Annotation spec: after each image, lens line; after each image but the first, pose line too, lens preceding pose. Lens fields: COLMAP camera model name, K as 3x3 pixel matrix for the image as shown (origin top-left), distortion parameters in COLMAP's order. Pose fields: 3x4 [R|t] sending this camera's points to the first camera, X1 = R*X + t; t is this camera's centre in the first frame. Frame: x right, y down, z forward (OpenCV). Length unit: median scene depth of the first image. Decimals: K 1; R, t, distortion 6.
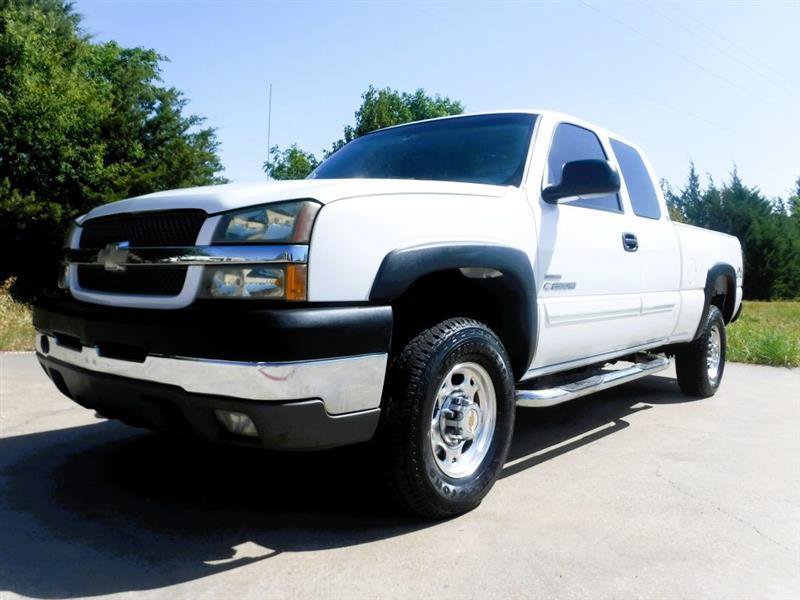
lens RADIAL K [[662.6, 0, 400.3], [0, 662.6, 295.7], [0, 0, 1]] dist [-0.099758, 0.038367]
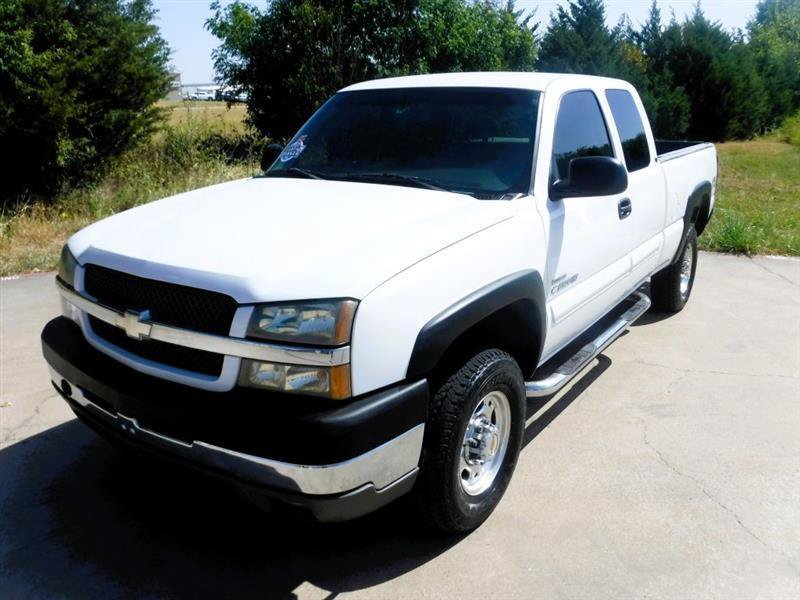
lens RADIAL K [[662.6, 0, 405.3], [0, 662.6, 305.6], [0, 0, 1]] dist [-0.099758, 0.038367]
pose [[0.995850, -0.057567, 0.070483, -0.080766], [0.036985, 0.963670, 0.264524, -0.265583], [-0.083150, -0.260819, 0.961800, 0.021923]]
